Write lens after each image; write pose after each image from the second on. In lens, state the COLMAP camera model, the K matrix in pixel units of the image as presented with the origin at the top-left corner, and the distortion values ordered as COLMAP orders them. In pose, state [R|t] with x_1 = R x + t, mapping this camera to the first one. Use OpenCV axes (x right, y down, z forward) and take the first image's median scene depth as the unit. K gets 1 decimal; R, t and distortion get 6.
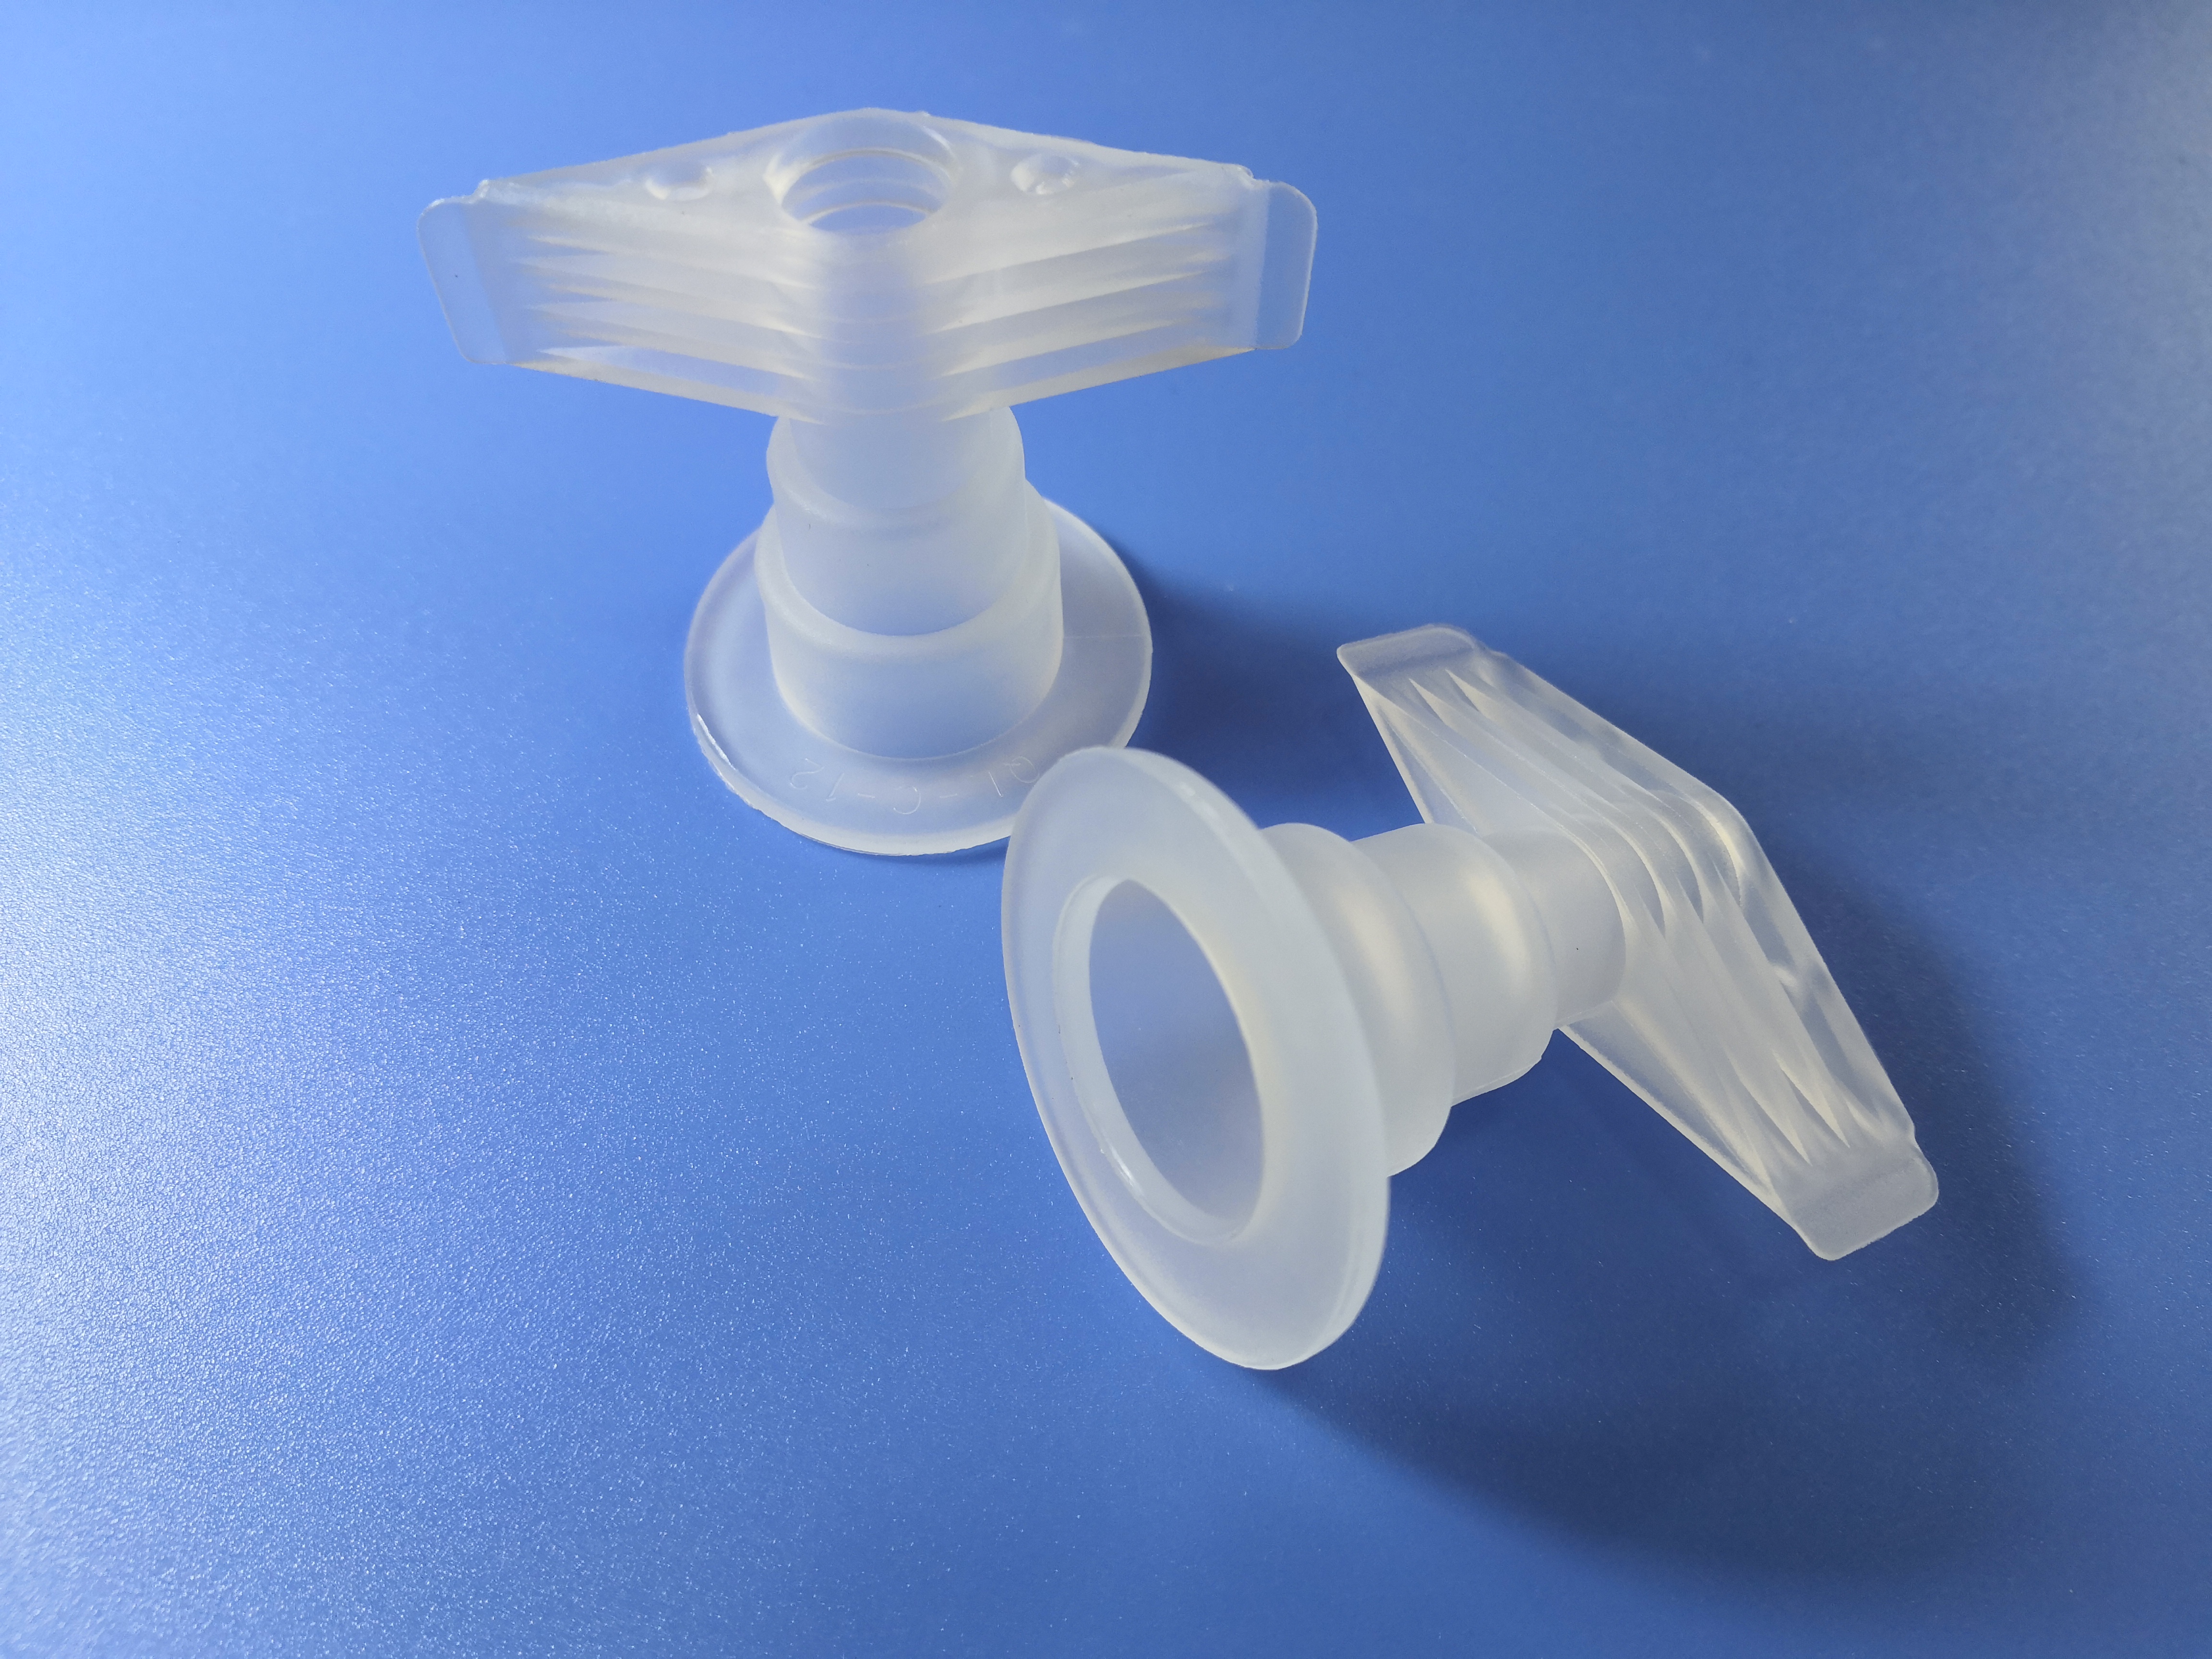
lens RADIAL K [[1755.3, 0, 1102.7], [0, 1755.3, 822.0], [0, 0, 1]] dist [-0.078691, -0.012991]
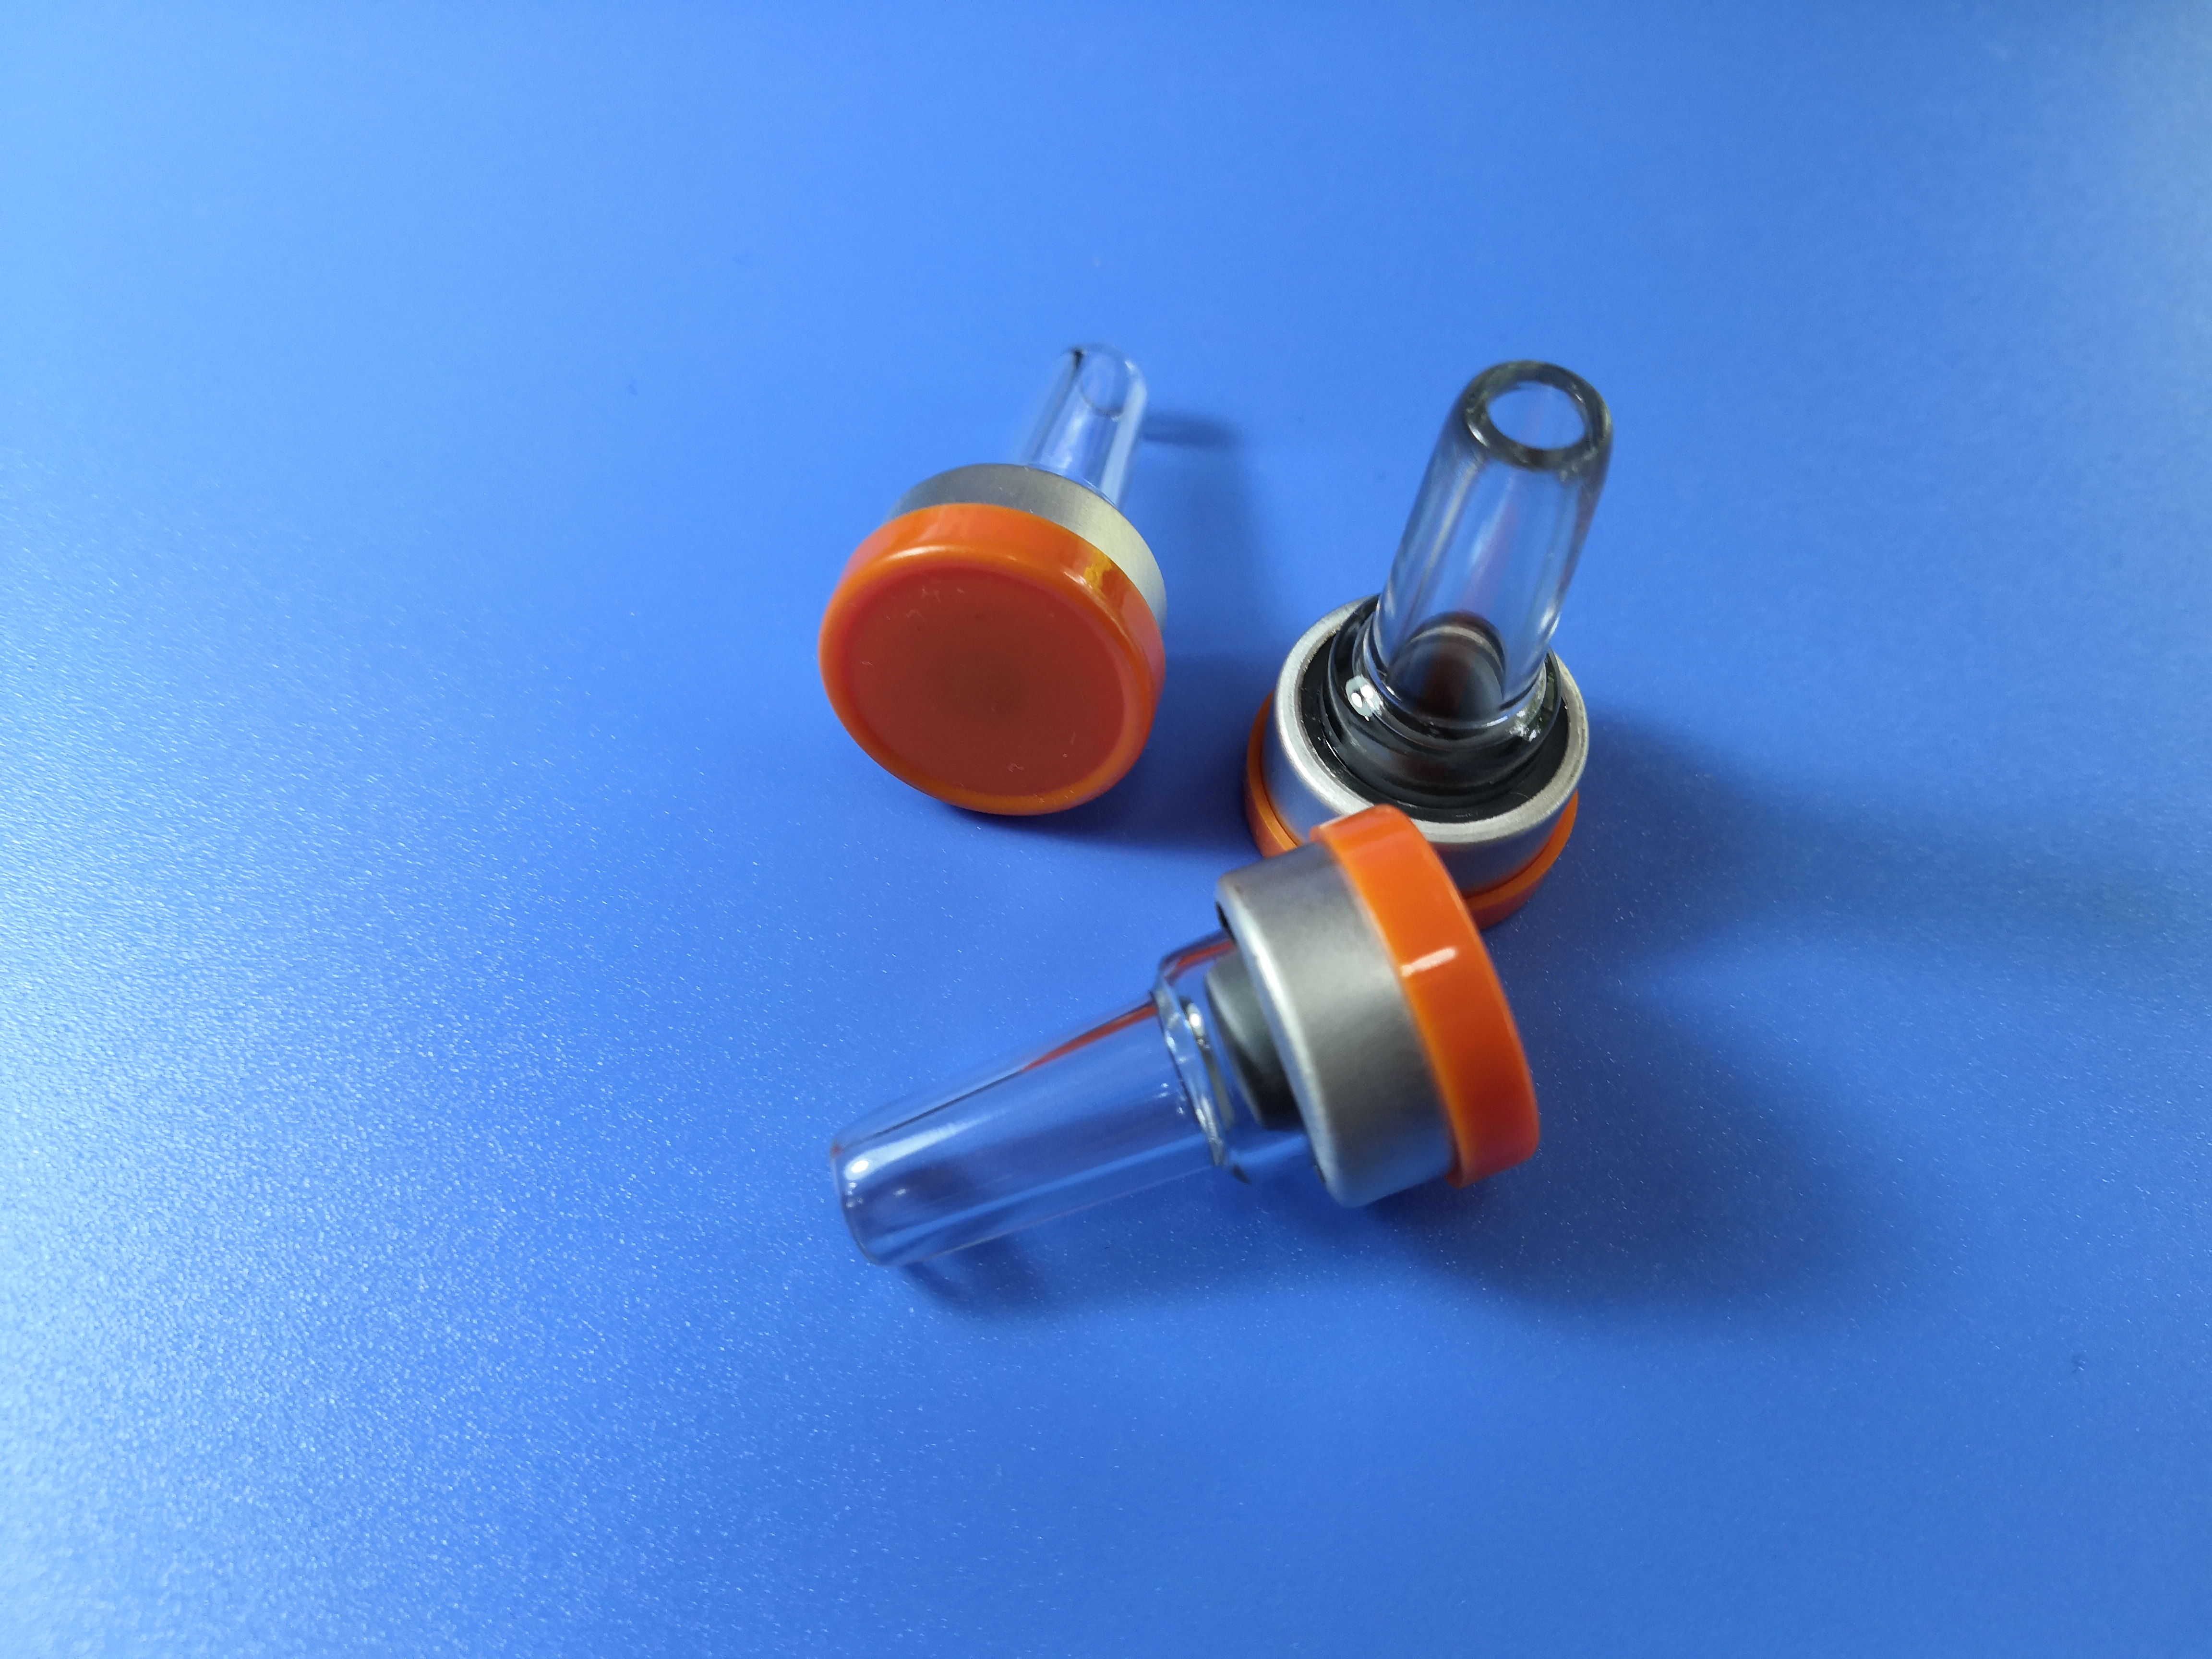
lens RADIAL K [[1755.3, 0, 1104.2], [0, 1755.3, 826.9], [0, 0, 1]] dist [-0.078691, -0.012991]
pose [[0.999647, 0.017379, 0.020074, -0.107873], [-0.017776, 0.999647, 0.019770, -0.129844], [-0.019723, -0.020120, 0.999603, 0.294646]]
